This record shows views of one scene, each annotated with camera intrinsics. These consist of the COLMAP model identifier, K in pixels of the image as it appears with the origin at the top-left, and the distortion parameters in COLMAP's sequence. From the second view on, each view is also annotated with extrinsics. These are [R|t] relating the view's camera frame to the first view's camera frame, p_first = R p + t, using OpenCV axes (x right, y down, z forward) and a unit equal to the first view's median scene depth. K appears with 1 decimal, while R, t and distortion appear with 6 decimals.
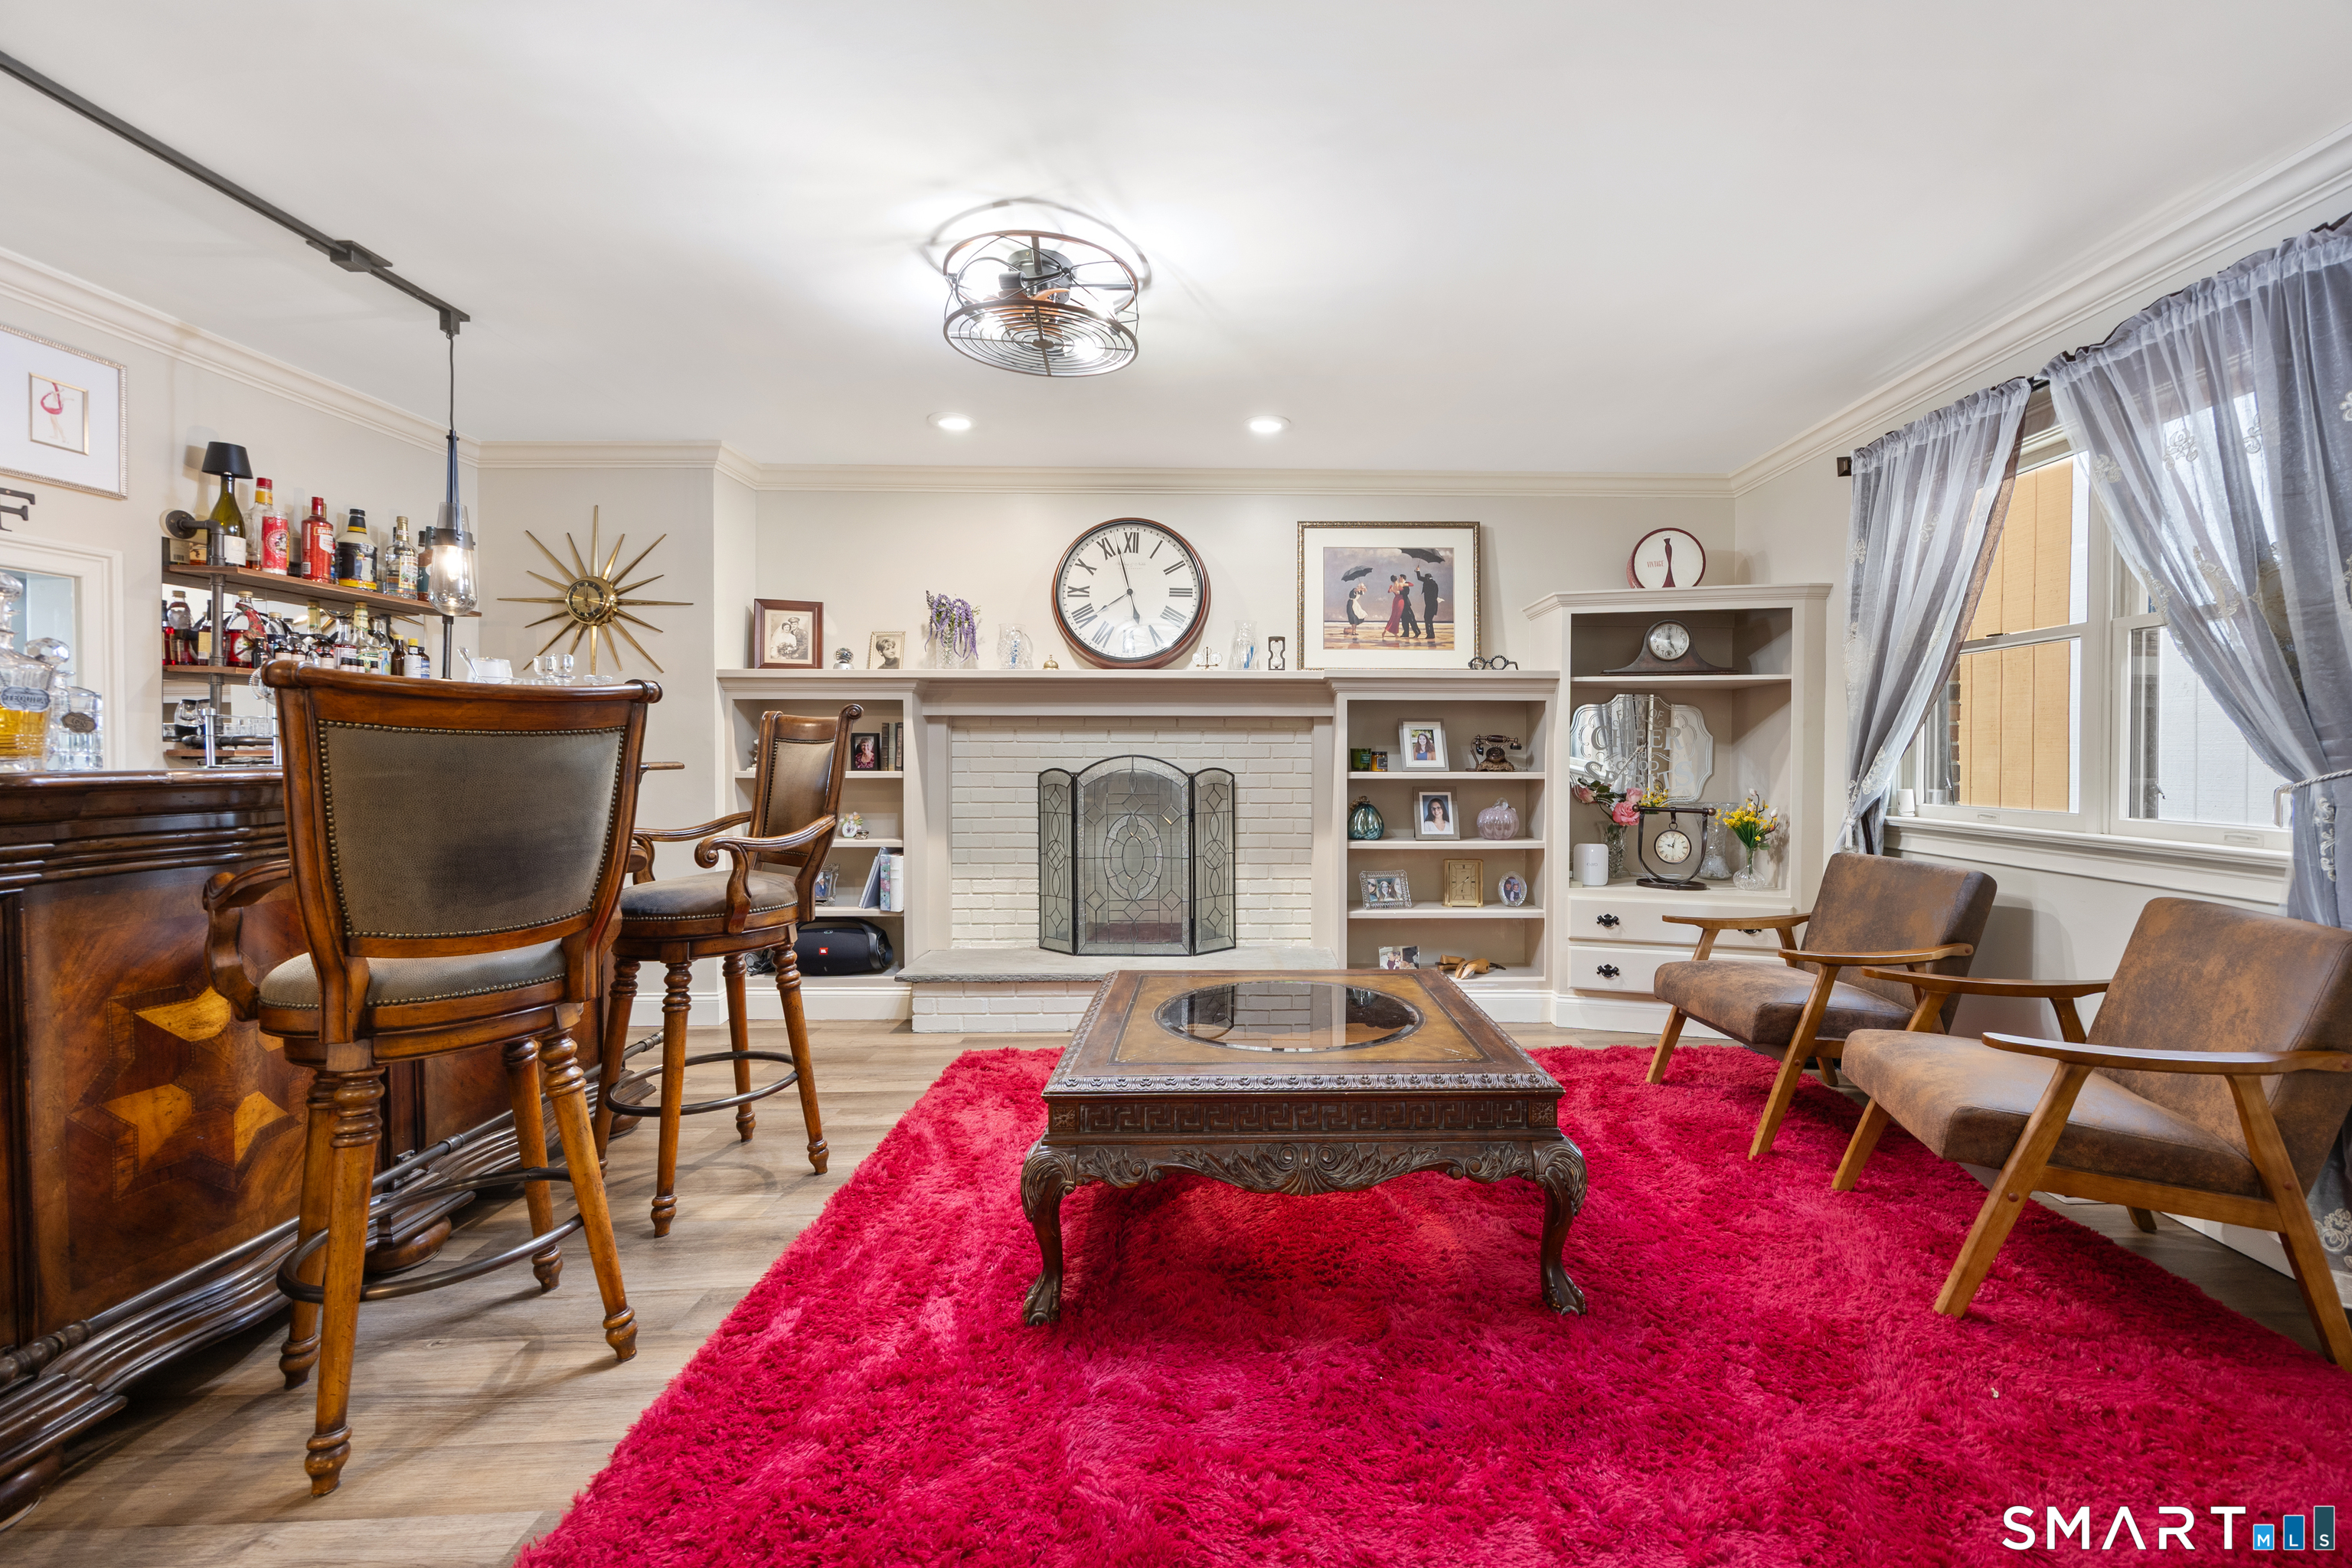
lens RADIAL K [[960.1, 0, 1293.7], [0, 960.1, 767.3], [0, 0, 1]] dist [0.001501, 0.001133]
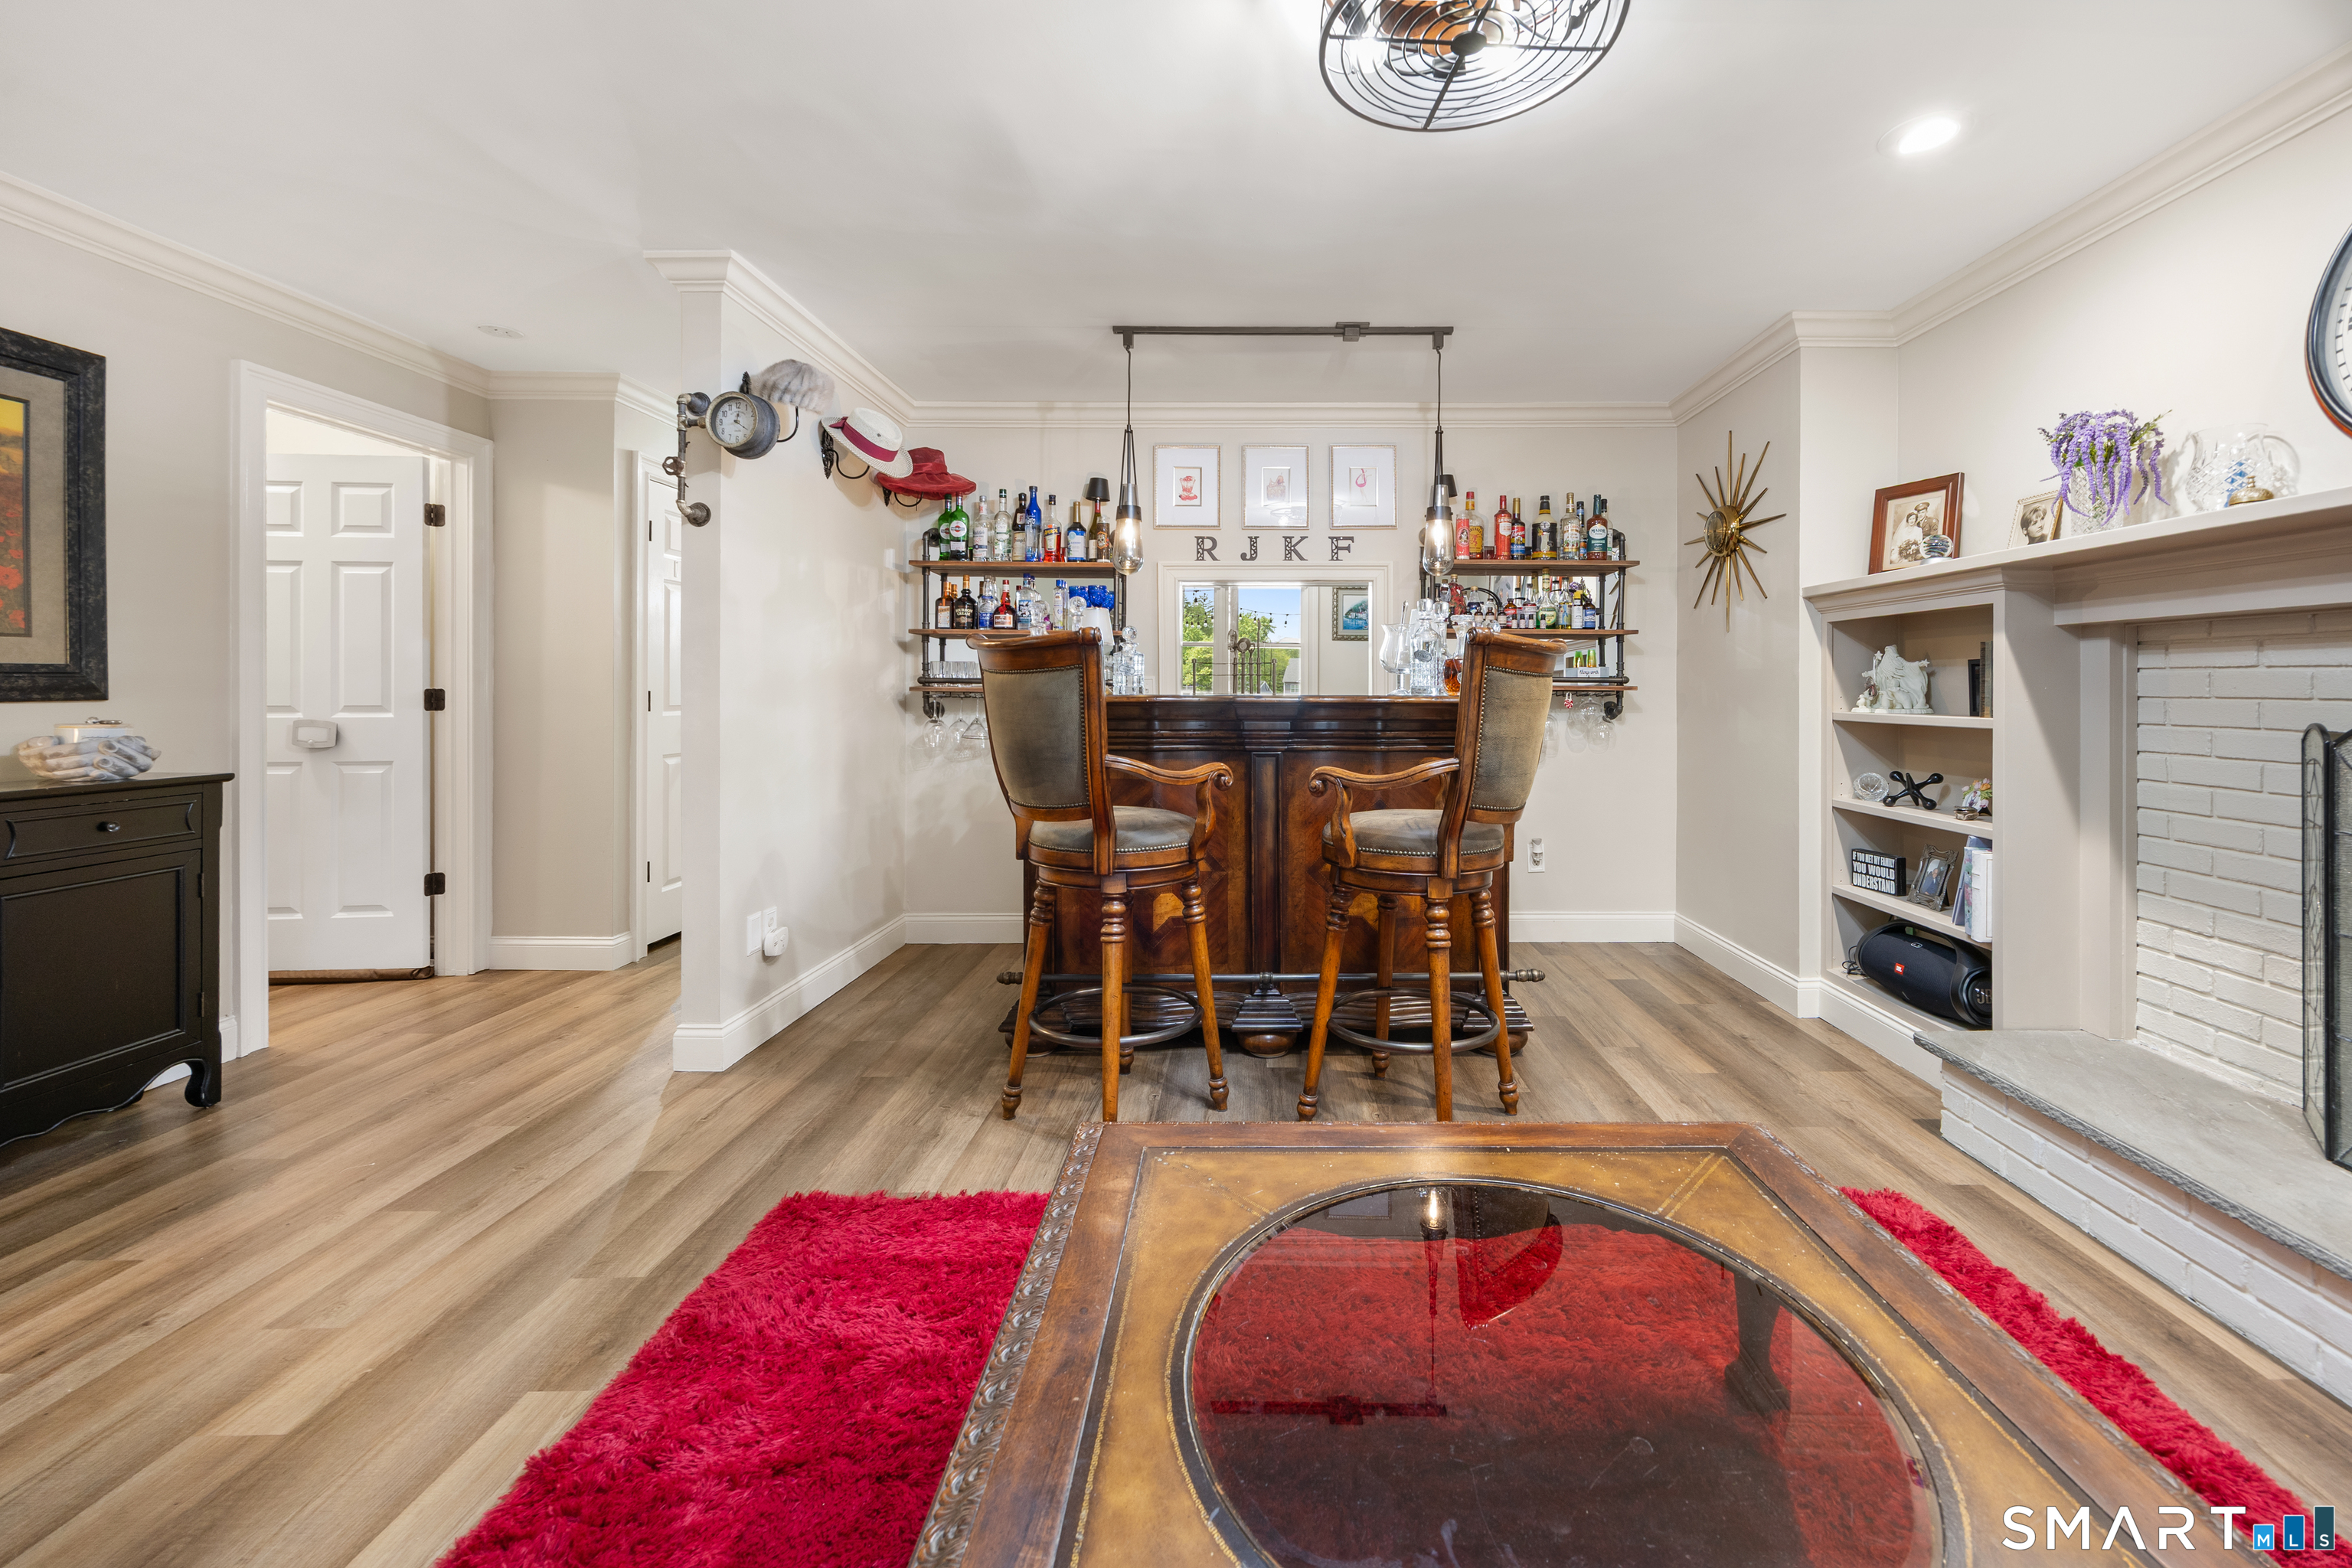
lens RADIAL K [[960.1, 0, 1272.6], [0, 960.1, 687.9], [0, 0, 1]] dist [0.001501, 0.001133]
pose [[-0.060727, -0.000357, -0.998154, 0.237391], [-0.018077, 0.999836, 0.000742, -0.007529], [0.997991, 0.018088, -0.060724, 0.558915]]
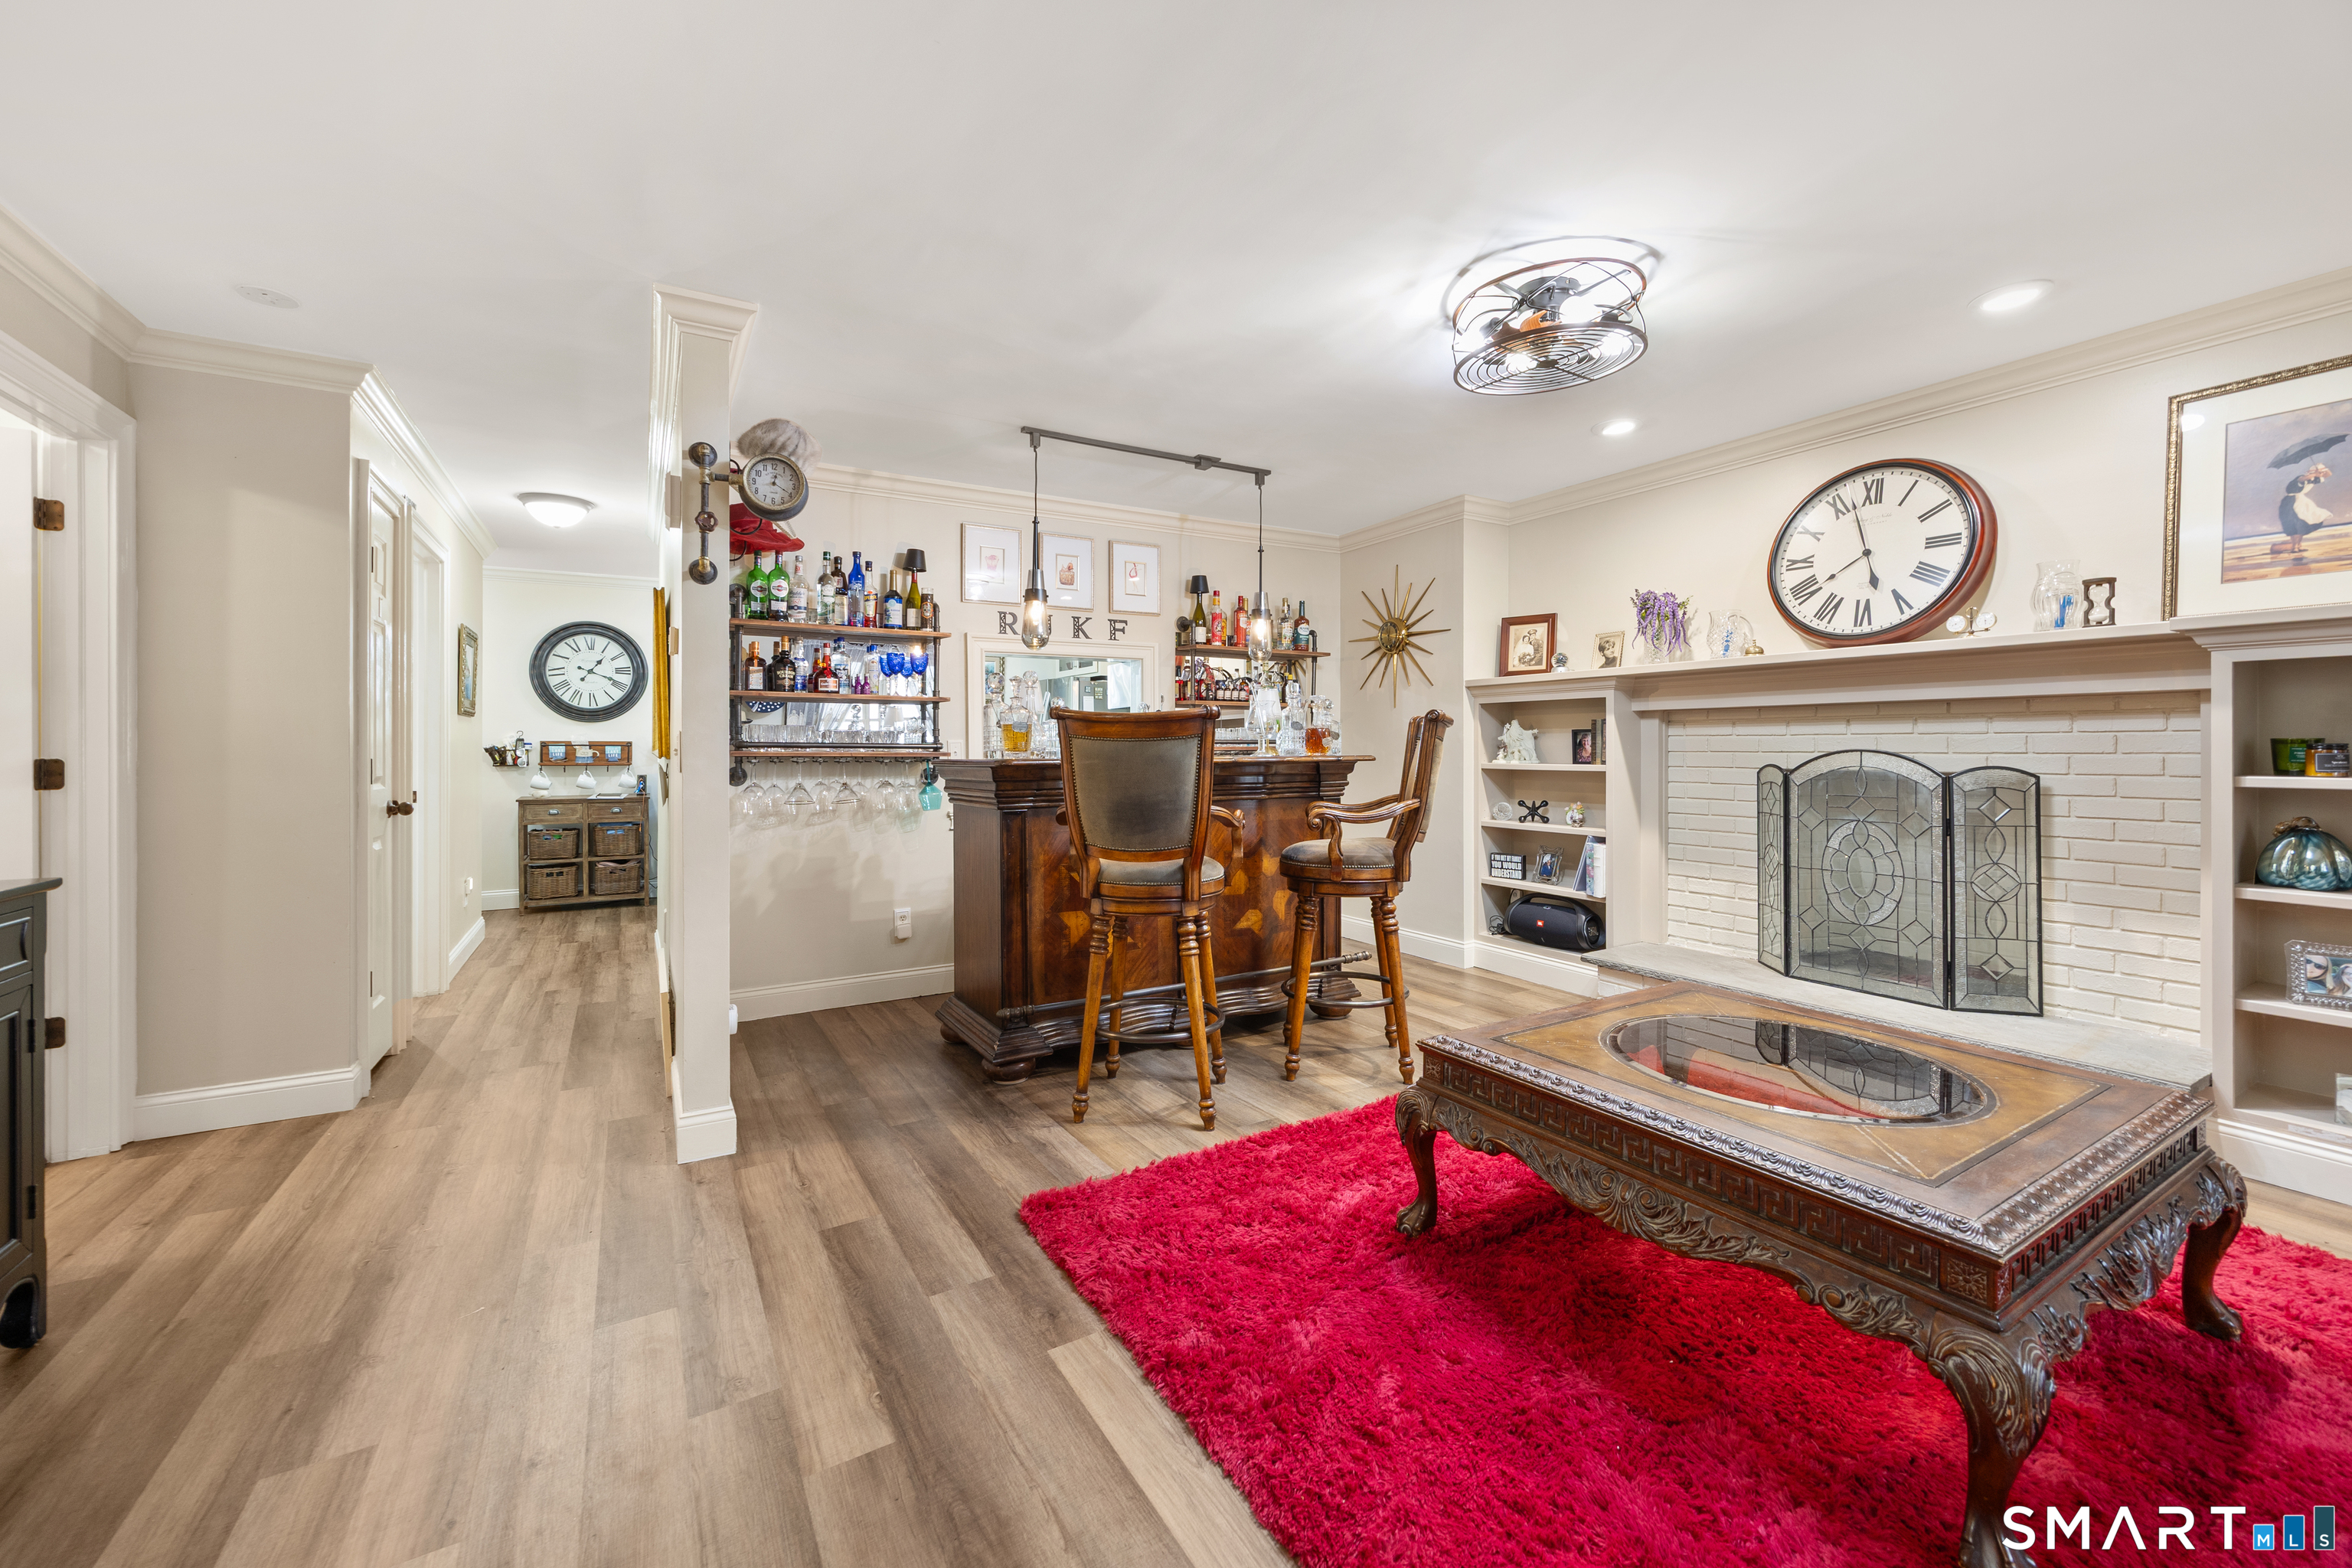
lens RADIAL K [[960.1, 0, 1172.4], [0, 960.1, 750.8], [0, 0, 1]] dist [0.001501, 0.001133]
pose [[0.462902, 0.001880, -0.886407, 0.299165], [-0.009615, 0.999950, -0.002900, -0.003604], [0.886357, 0.009865, 0.462897, 0.089863]]
